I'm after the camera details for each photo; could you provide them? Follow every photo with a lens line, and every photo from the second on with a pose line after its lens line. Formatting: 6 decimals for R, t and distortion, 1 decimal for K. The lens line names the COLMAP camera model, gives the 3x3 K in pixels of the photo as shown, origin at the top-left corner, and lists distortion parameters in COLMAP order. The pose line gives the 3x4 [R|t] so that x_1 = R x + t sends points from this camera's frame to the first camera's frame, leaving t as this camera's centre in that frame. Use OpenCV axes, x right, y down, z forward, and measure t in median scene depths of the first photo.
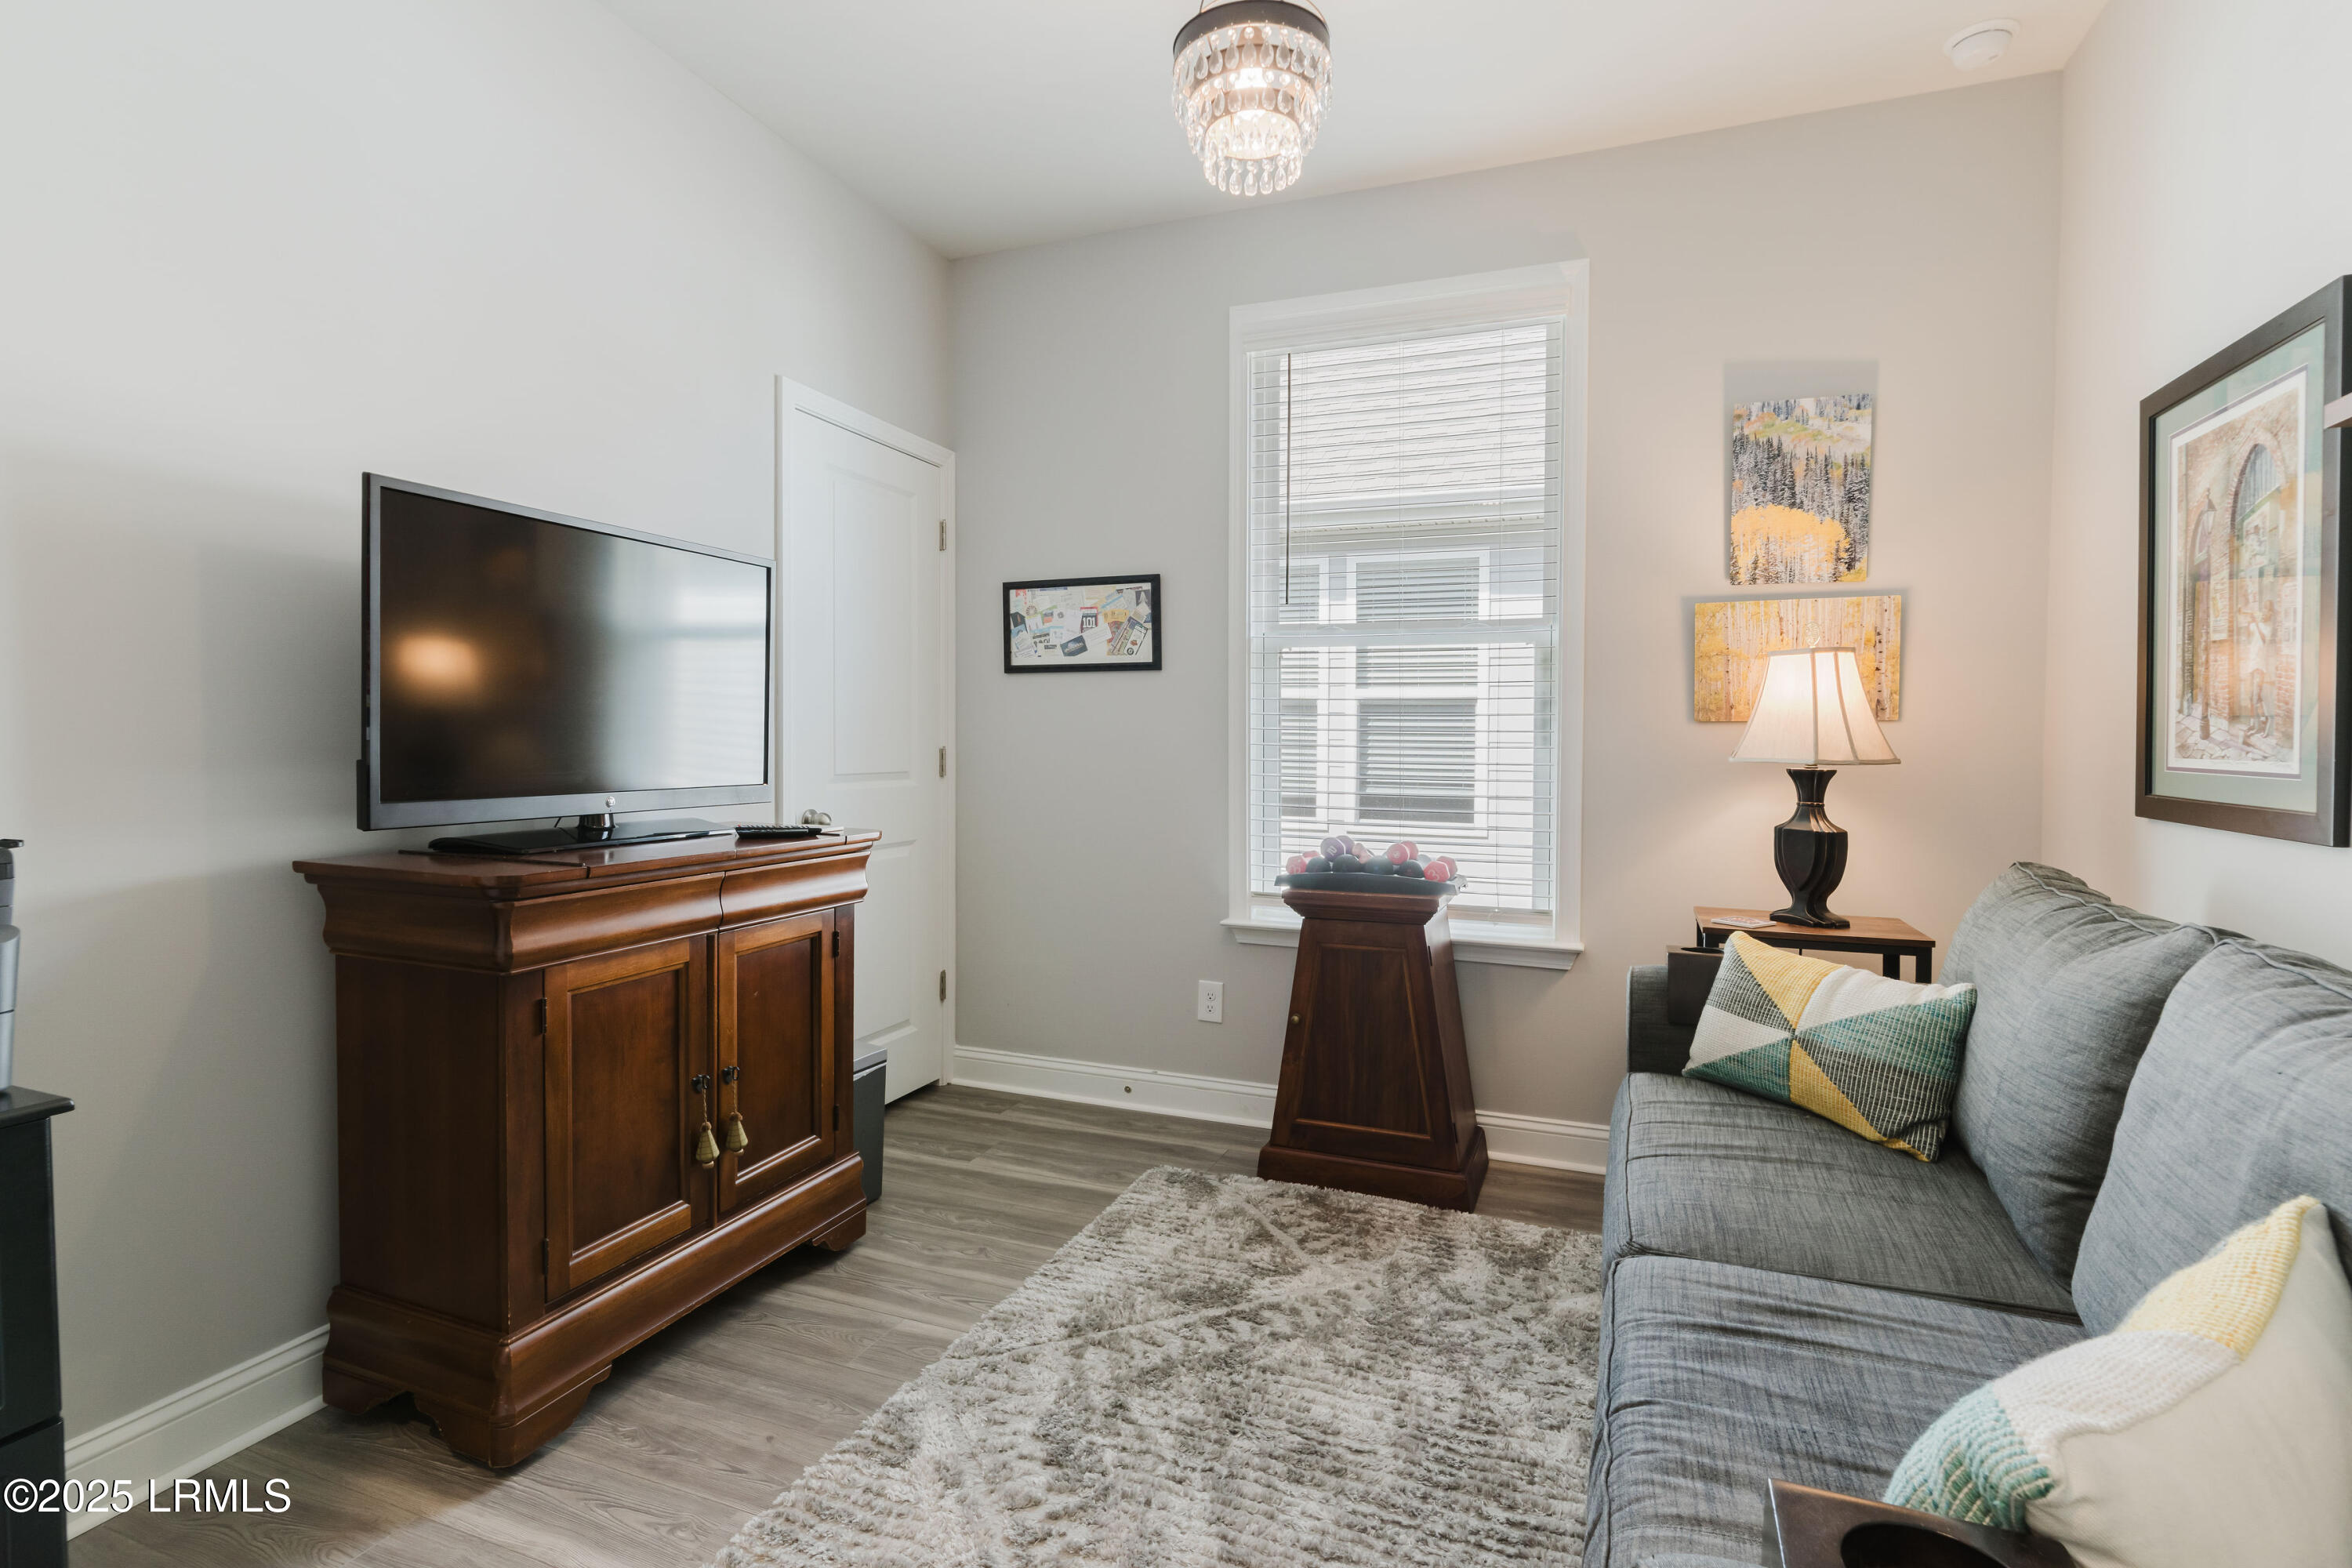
lens RADIAL K [[1127.1, 0, 1175.4], [0, 1127.1, 817.4], [0, 0, 1]] dist [-0.001854, -0.000038]
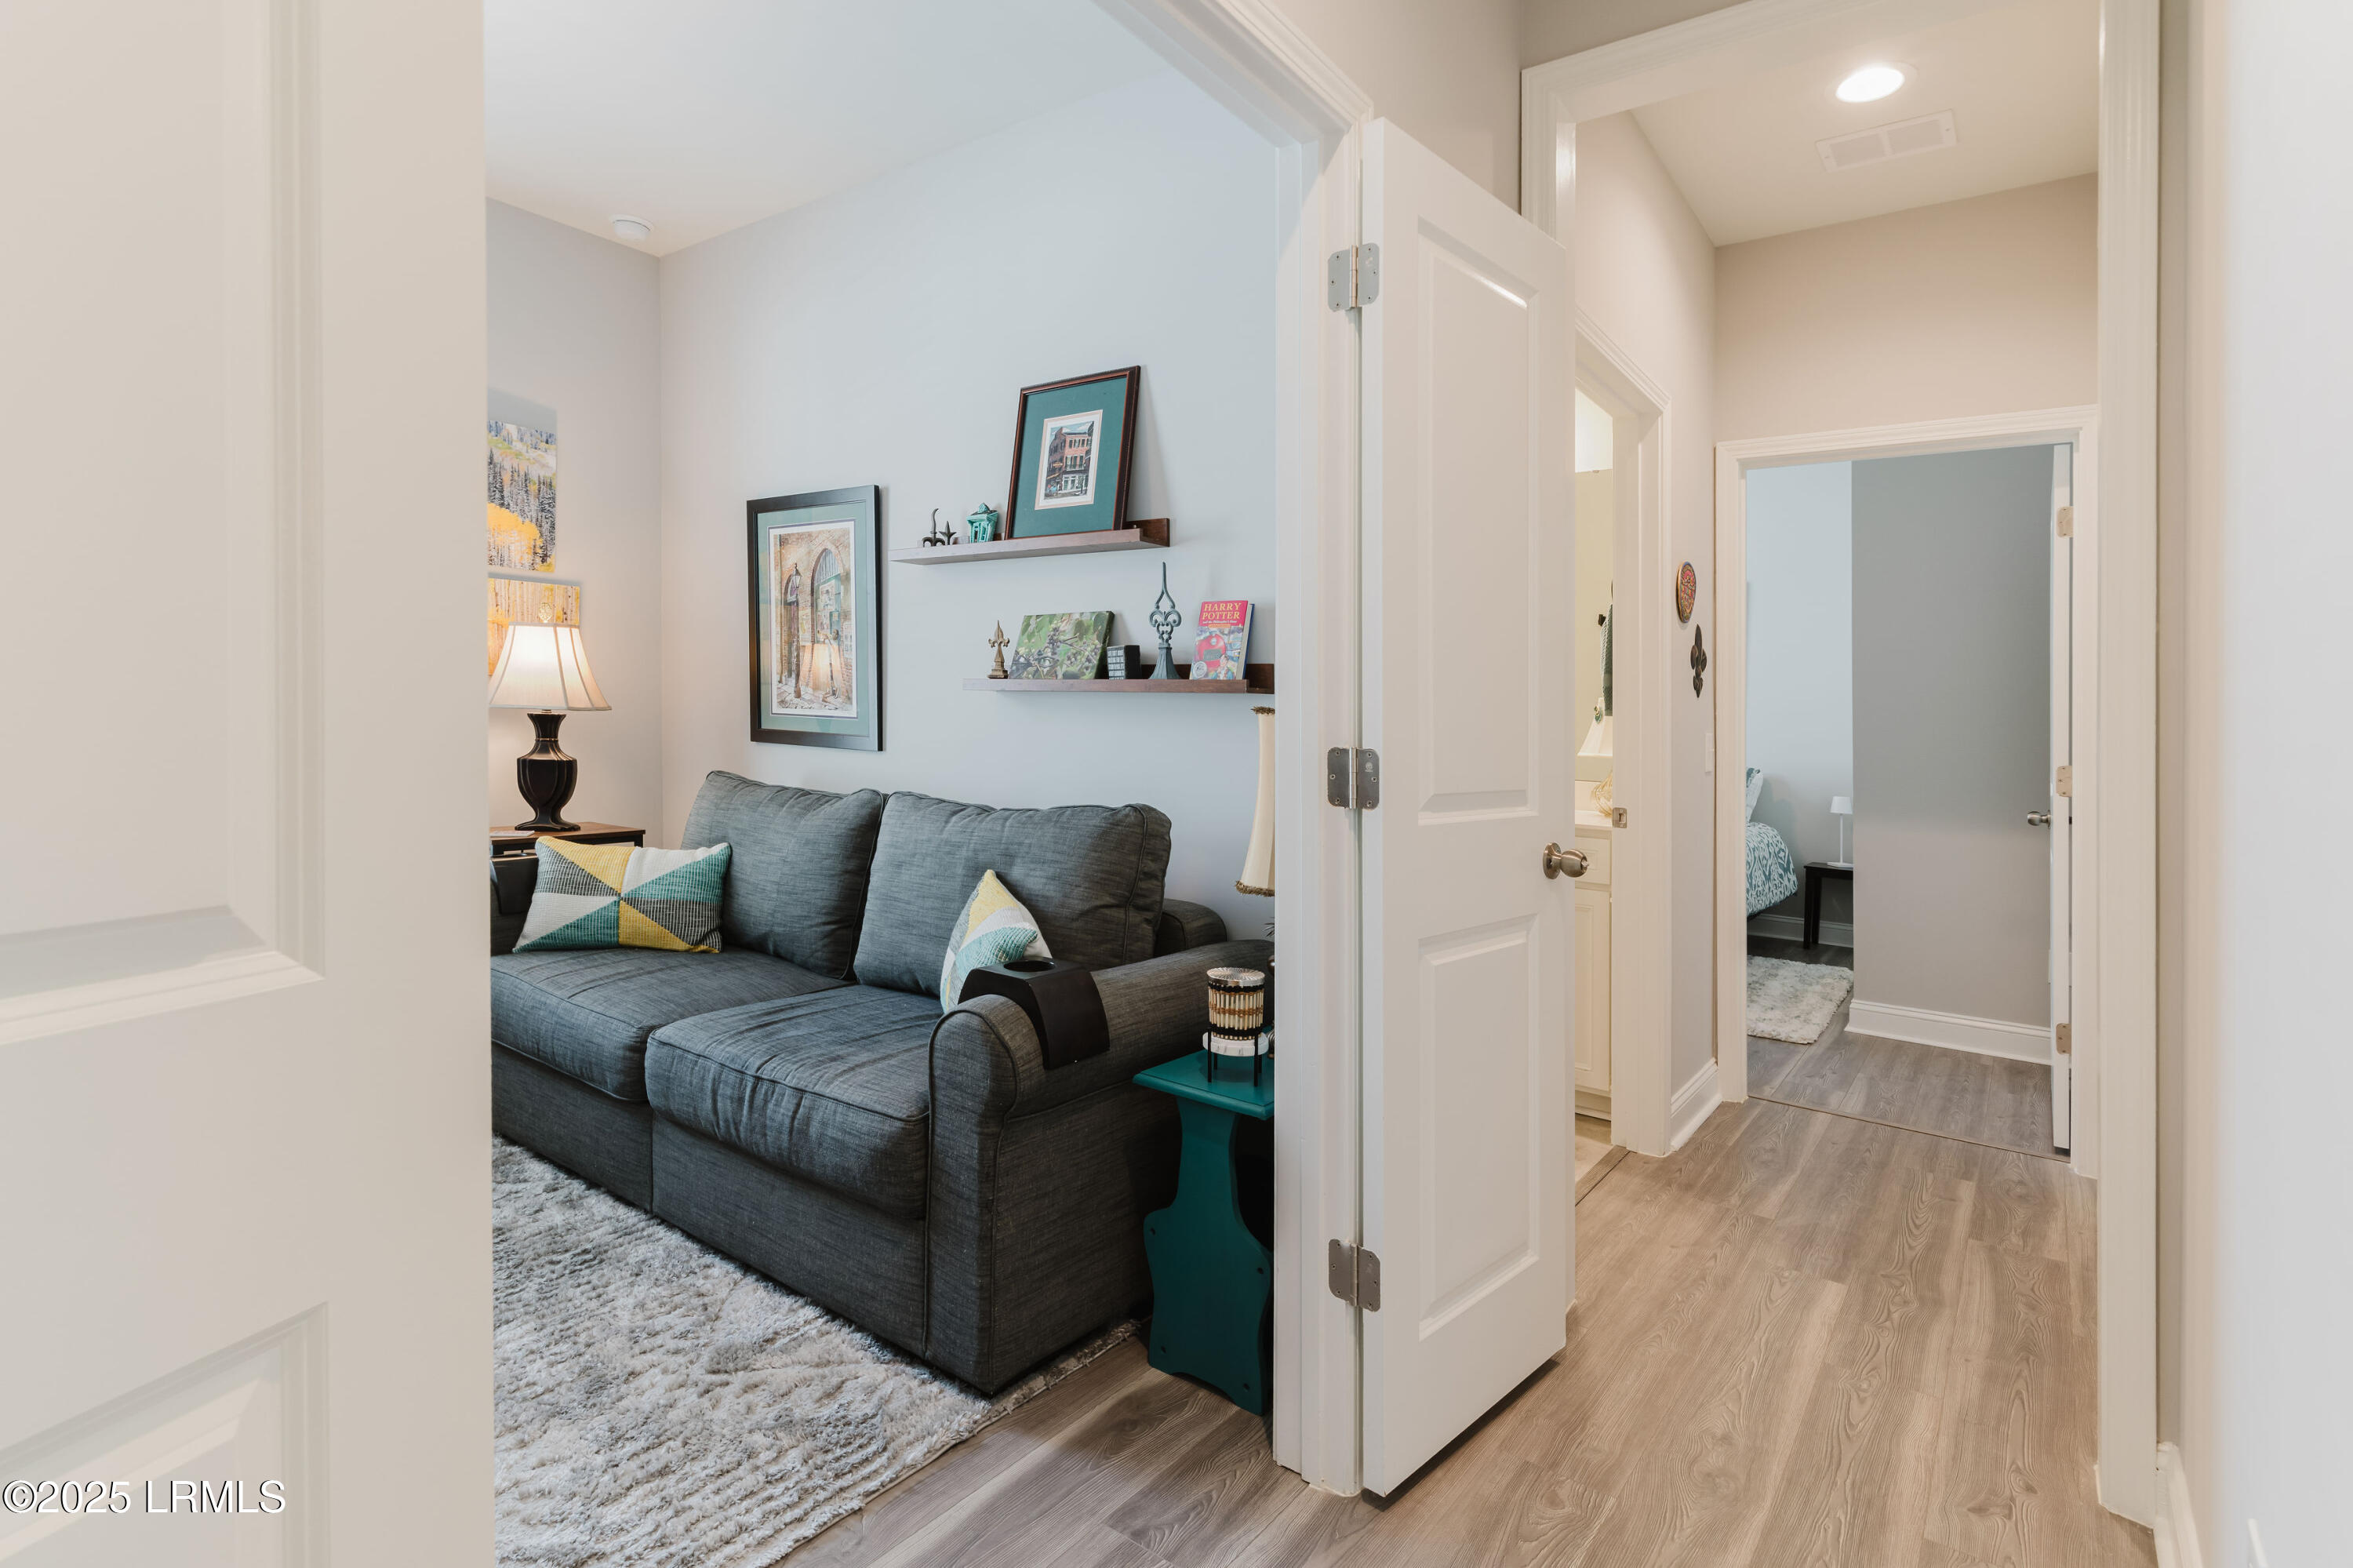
lens RADIAL K [[1154.6, 0, 1175.3], [0, 1154.6, 748.1], [0, 0, 1]] dist [-0.000630, 0.000052]
pose [[0.266039, -0.028417, 0.963543, -0.680605], [0.038420, 0.999084, 0.018857, 0.000650], [-0.963196, 0.032003, 0.266887, -0.090712]]
